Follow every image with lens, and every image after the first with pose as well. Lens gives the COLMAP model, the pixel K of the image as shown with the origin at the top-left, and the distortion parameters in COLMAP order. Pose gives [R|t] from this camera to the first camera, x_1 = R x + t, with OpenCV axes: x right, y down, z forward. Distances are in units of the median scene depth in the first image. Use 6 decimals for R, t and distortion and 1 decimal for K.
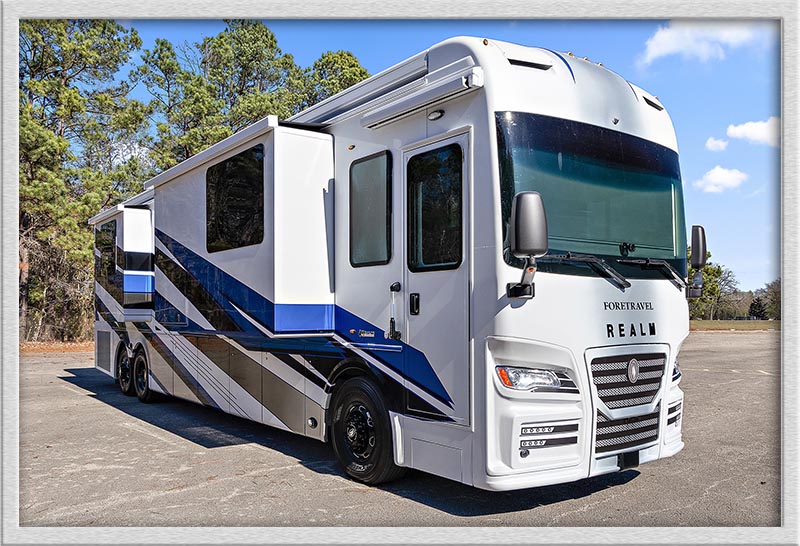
lens RADIAL K [[669.1, 0, 402.2], [0, 669.1, 308.8], [0, 0, 1]] dist [-0.006370, -0.003775]
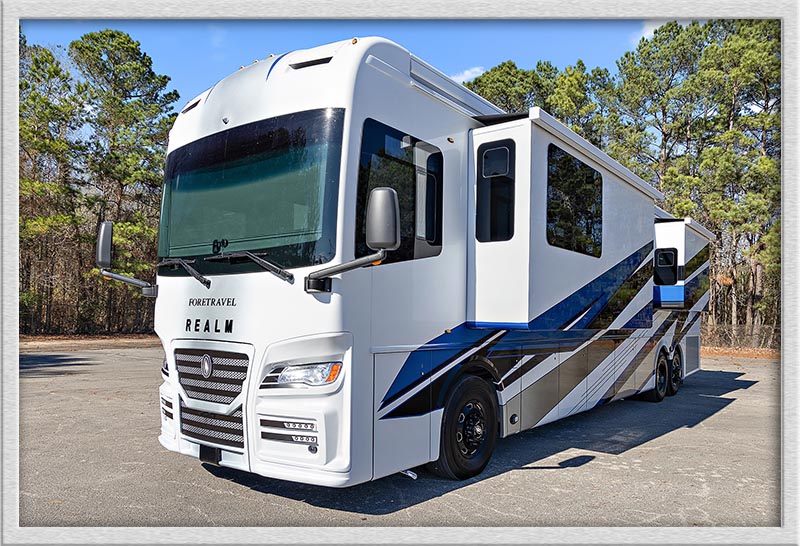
lens RADIAL K [[571.3, 0, 400.5], [0, 571.3, 310.8], [0, 0, 1]] dist [-0.004880, -0.000107]
pose [[0.268530, -0.004672, -0.963260, 1.086468], [-0.013539, 0.999871, -0.008624, 0.010917], [0.963176, 0.015357, 0.268432, 0.906160]]
